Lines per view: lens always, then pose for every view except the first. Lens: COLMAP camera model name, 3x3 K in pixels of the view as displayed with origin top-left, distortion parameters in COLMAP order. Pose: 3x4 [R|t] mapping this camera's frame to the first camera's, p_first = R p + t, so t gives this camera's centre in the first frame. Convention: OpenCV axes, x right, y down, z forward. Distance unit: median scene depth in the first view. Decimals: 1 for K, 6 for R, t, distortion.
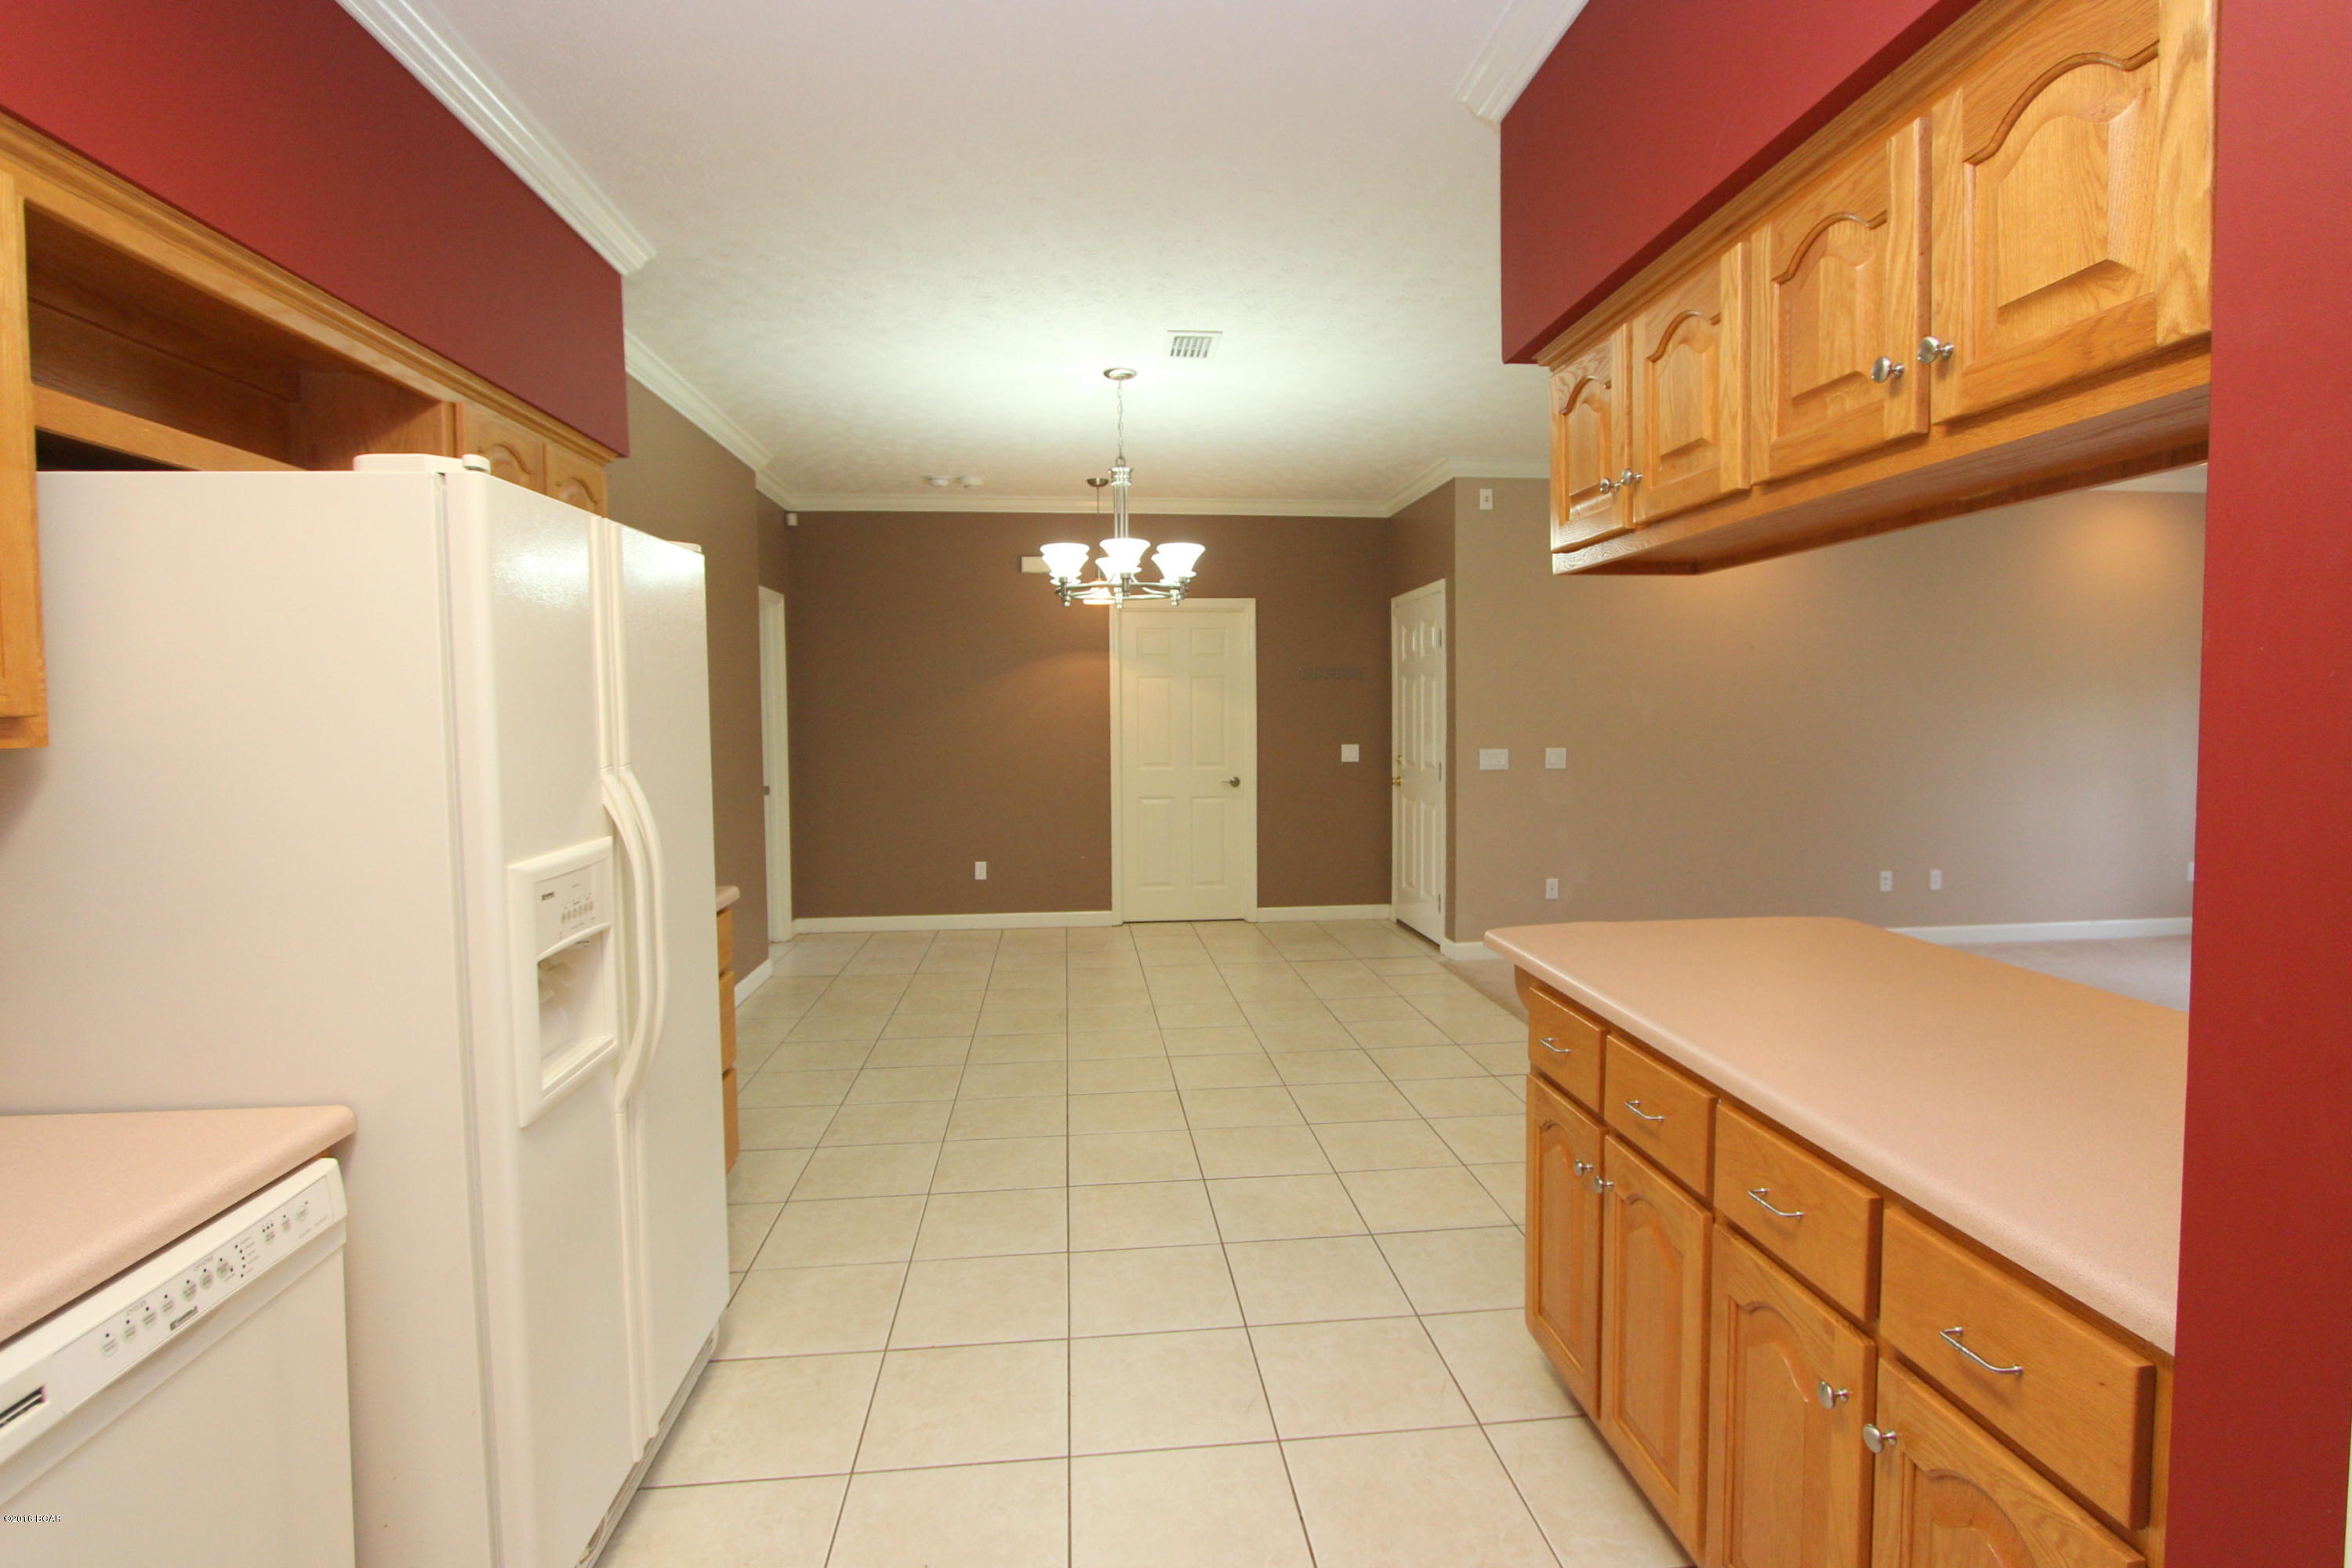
lens RADIAL K [[1146.8, 0, 1204.1], [0, 1146.8, 760.1], [0, 0, 1]] dist [-0.014246, -0.000671]
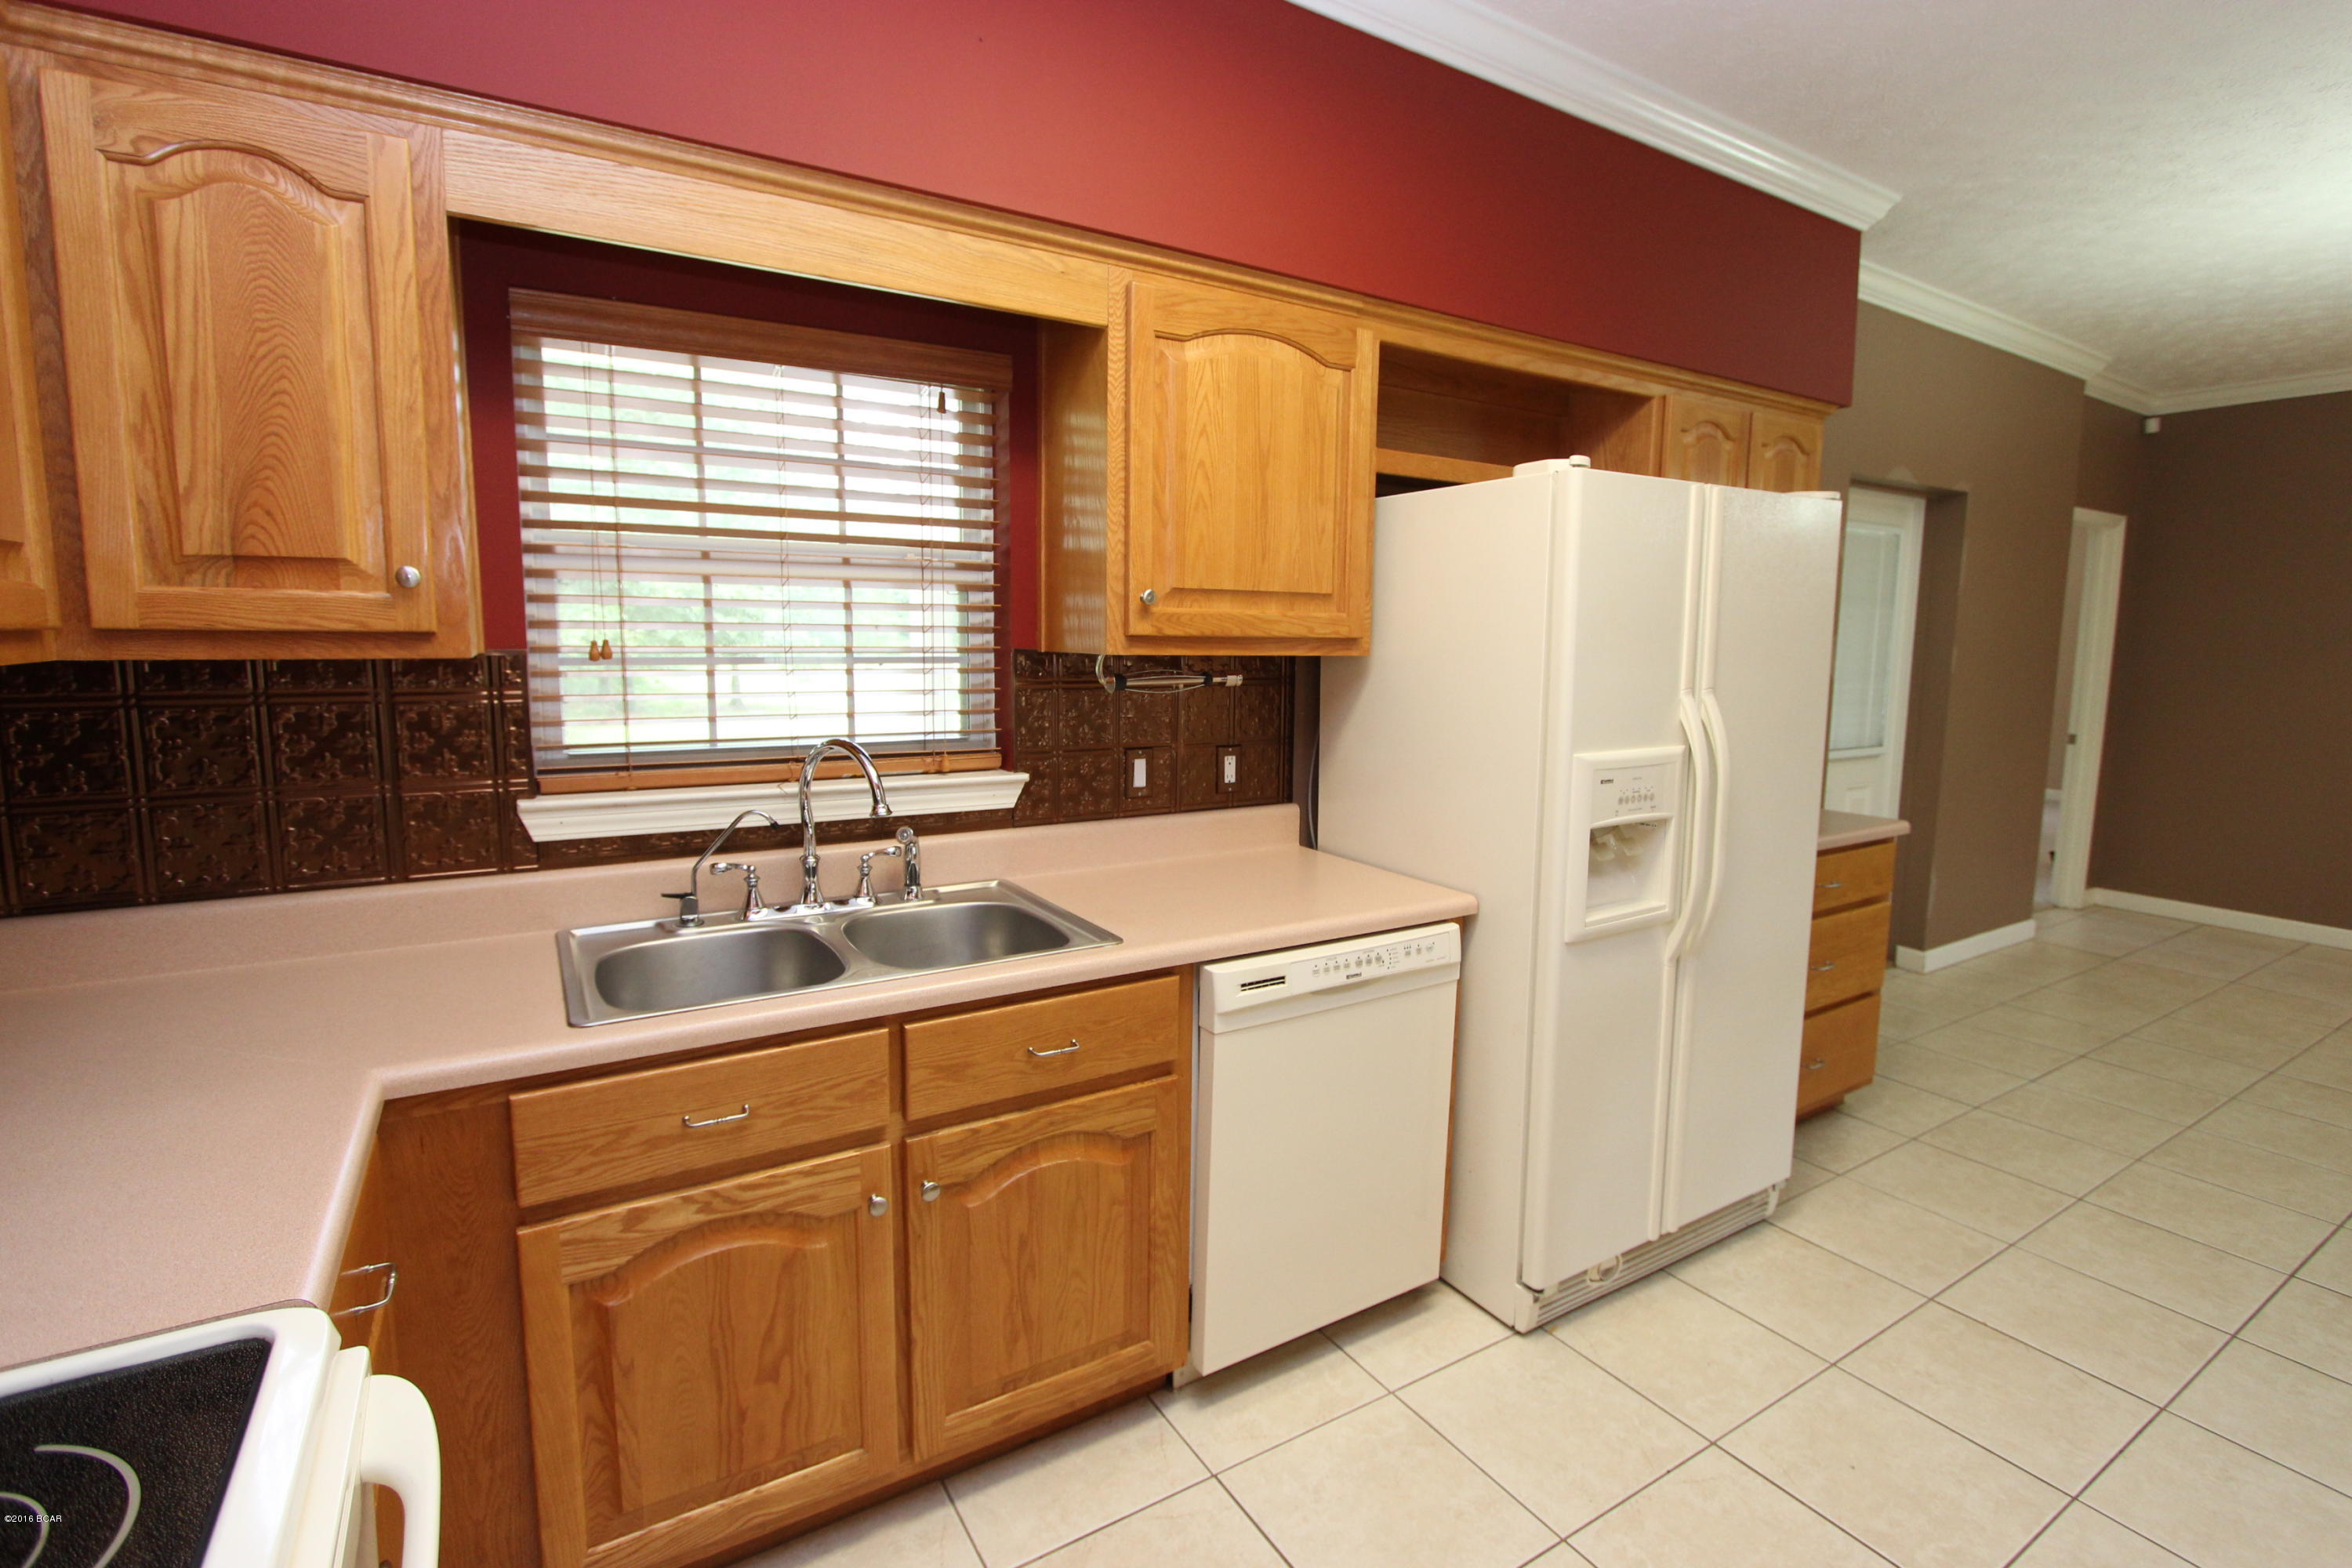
lens RADIAL K [[1104.4, 0, 1183.0], [0, 1104.4, 760.8], [0, 0, 1]] dist [-0.001504, 0.000252]
pose [[0.425649, 0.118939, -0.897038, 0.323225], [-0.062079, 0.992827, 0.102183, -0.005352], [0.902756, 0.012194, 0.429979, -0.004016]]
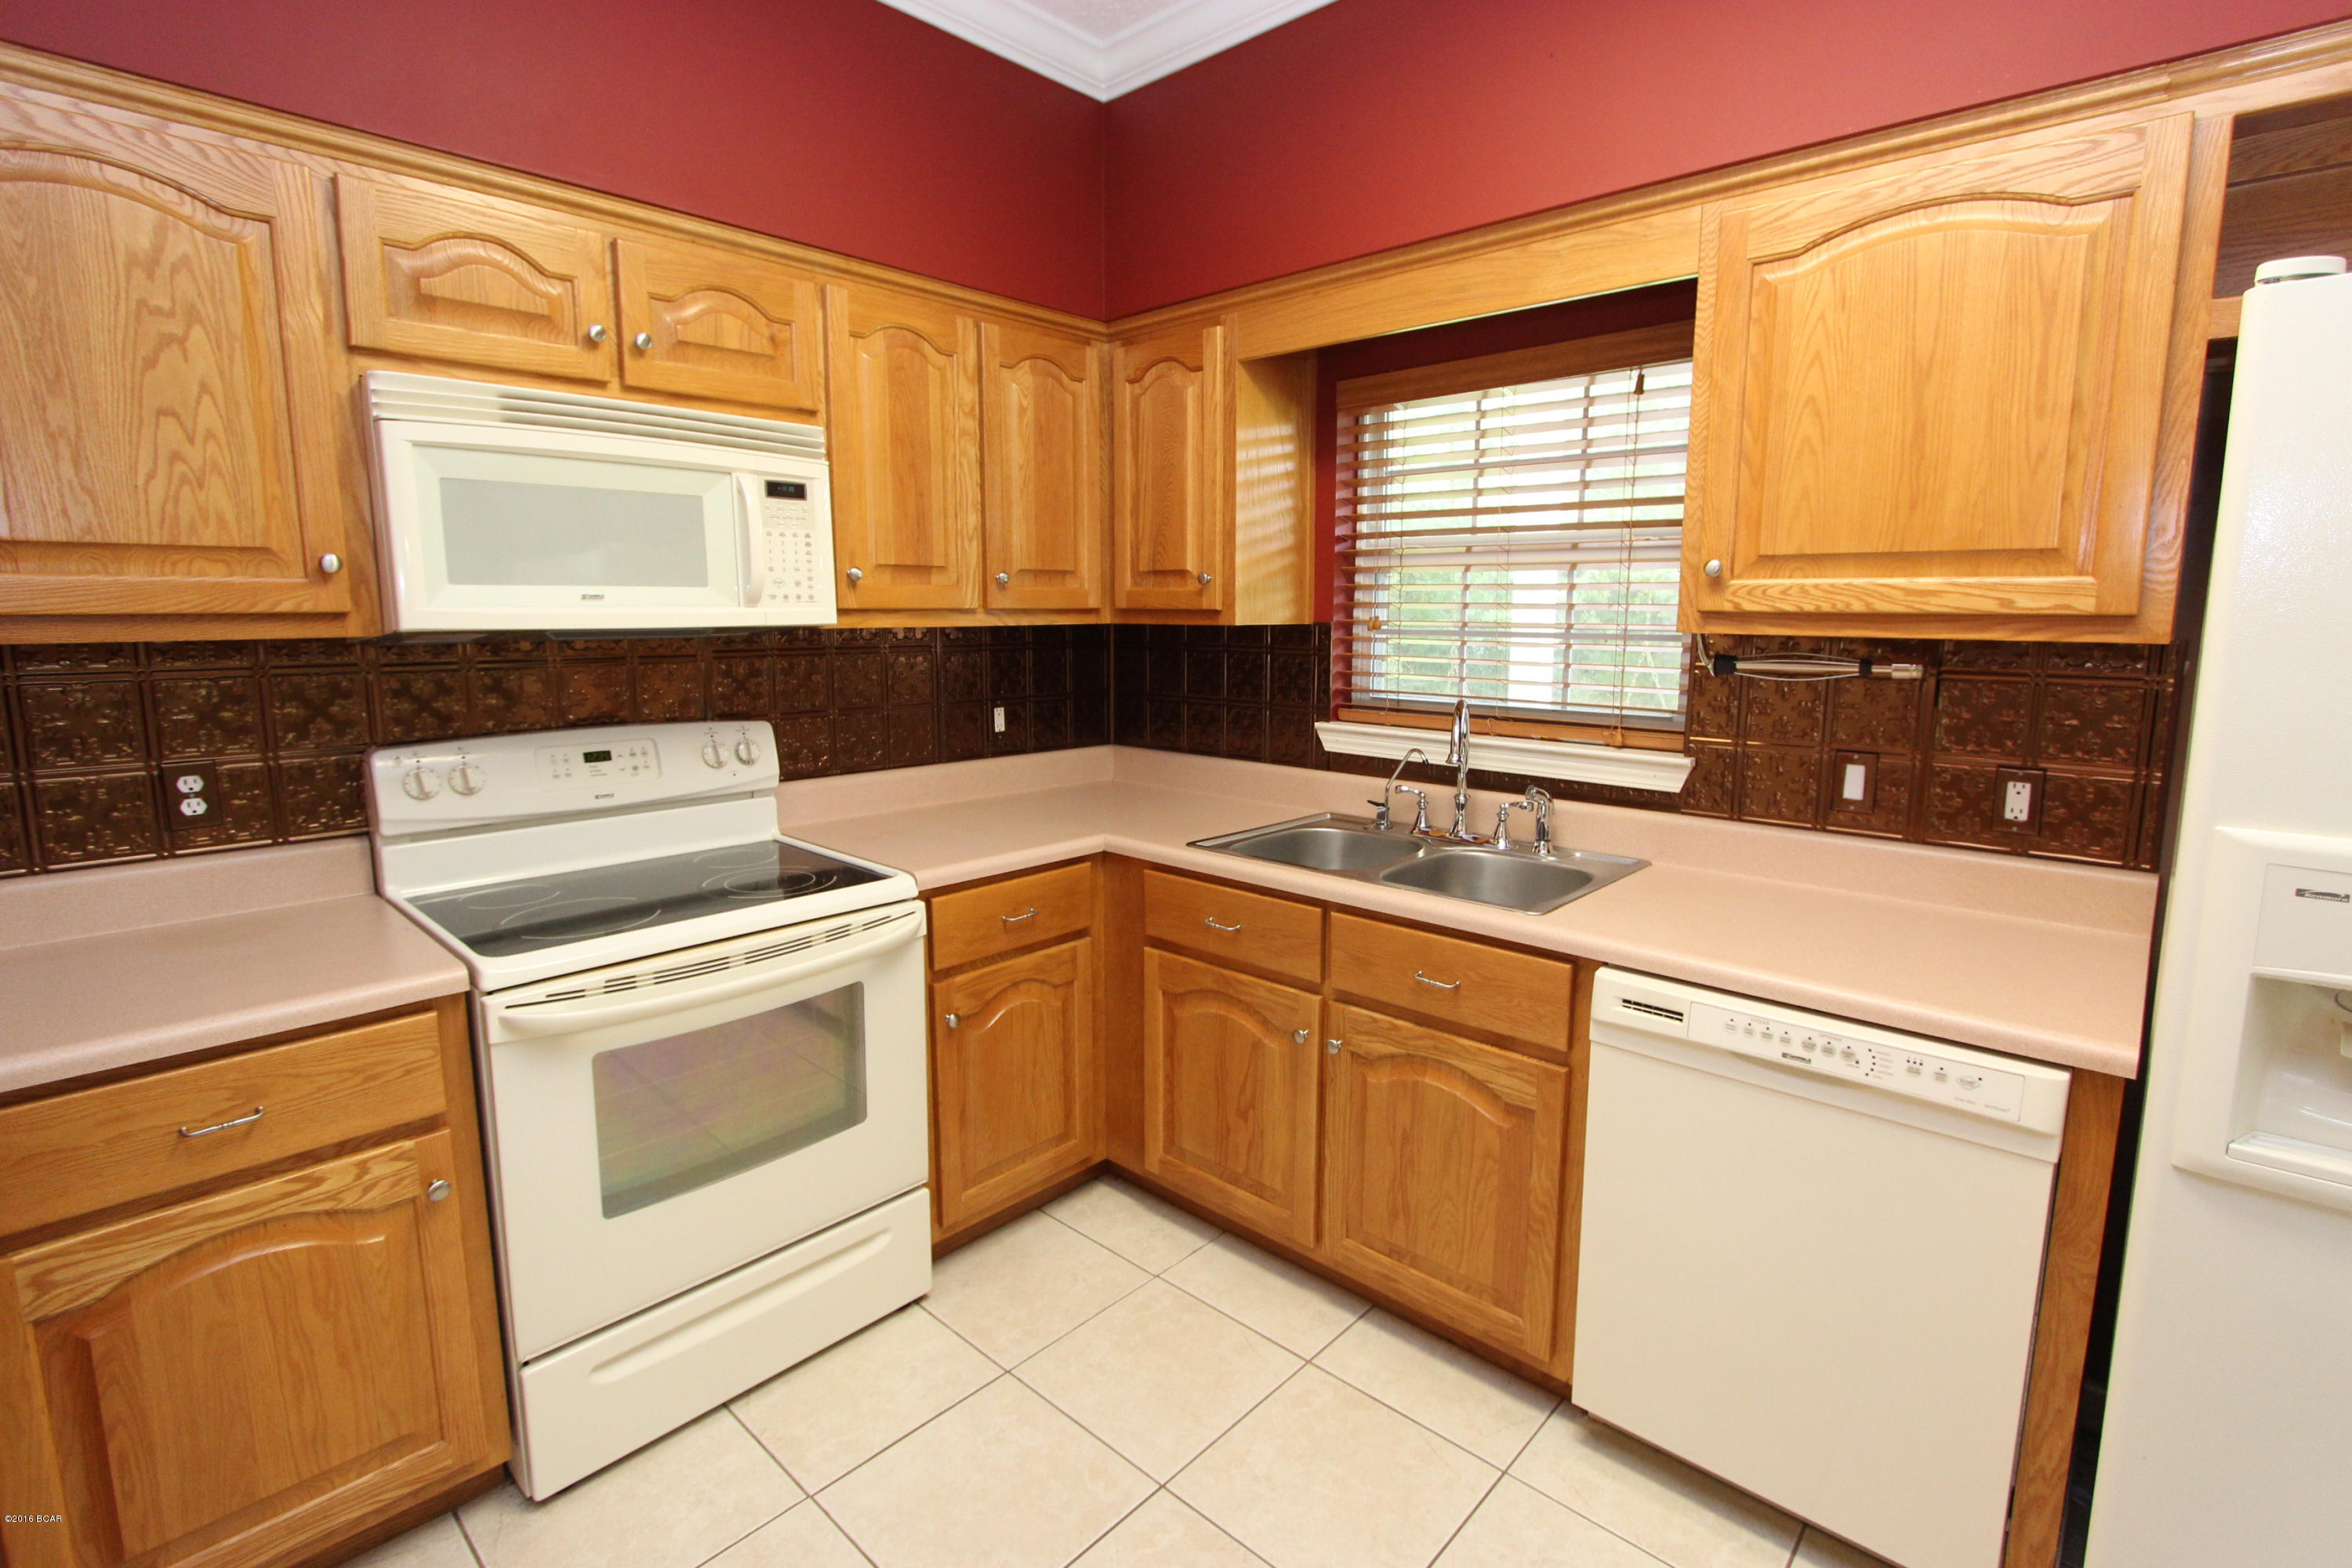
lens RADIAL K [[1104.4, 0, 1183.0], [0, 1104.4, 760.8], [0, 0, 1]] dist [-0.001504, 0.000252]
pose [[-0.755039, 0.094759, -0.648796, 0.304909], [-0.033096, 0.982733, 0.182047, -0.048359], [0.654844, 0.158925, -0.738865, 0.902135]]
